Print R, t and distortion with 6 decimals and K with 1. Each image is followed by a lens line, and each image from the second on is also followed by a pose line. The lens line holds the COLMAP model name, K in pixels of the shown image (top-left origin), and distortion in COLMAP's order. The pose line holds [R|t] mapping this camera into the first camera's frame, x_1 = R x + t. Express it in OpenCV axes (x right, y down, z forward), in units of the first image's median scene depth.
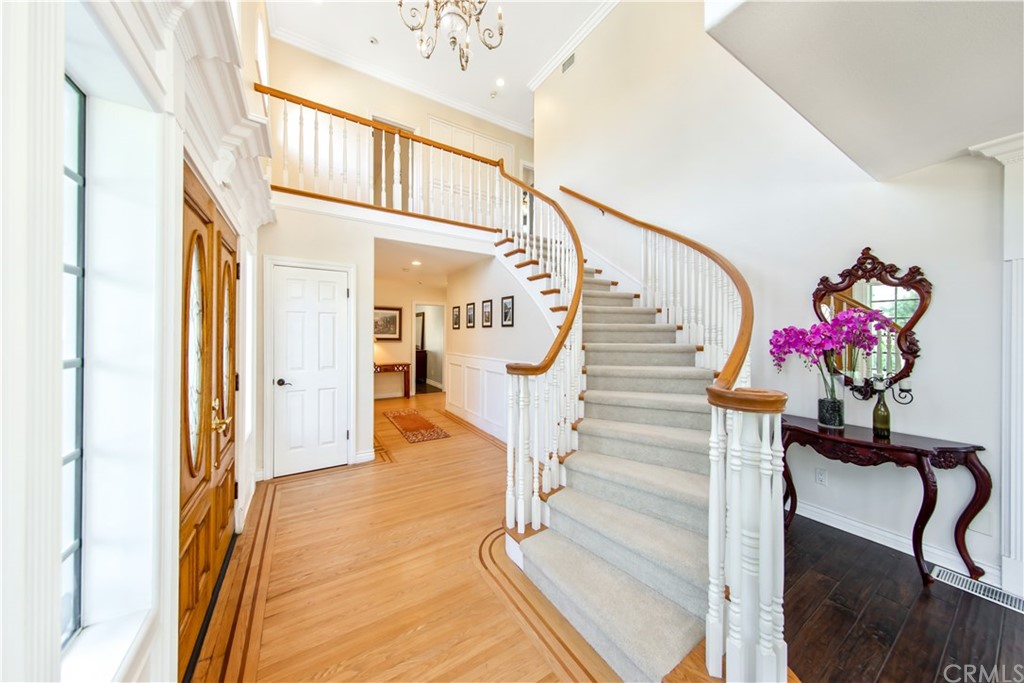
lens RADIAL K [[346.6, 0, 526.2], [0, 346.6, 339.0], [0, 0, 1]] dist [0.009250, -0.000042]
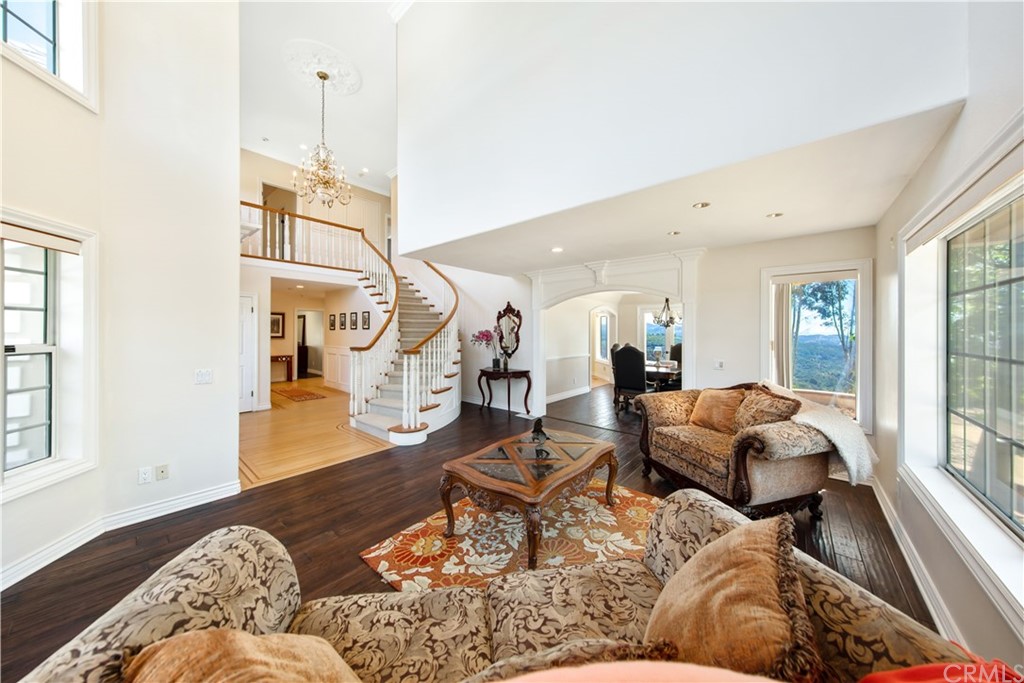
lens RADIAL K [[335.0, 0, 561.6], [0, 335.0, 335.1], [0, 0, 1]] dist [0.008812, -0.000012]
pose [[0.932192, -0.003178, 0.361951, 0.274816], [0.004181, 0.999989, -0.001988, 0.000862], [-0.361941, 0.003367, 0.932195, -0.997743]]
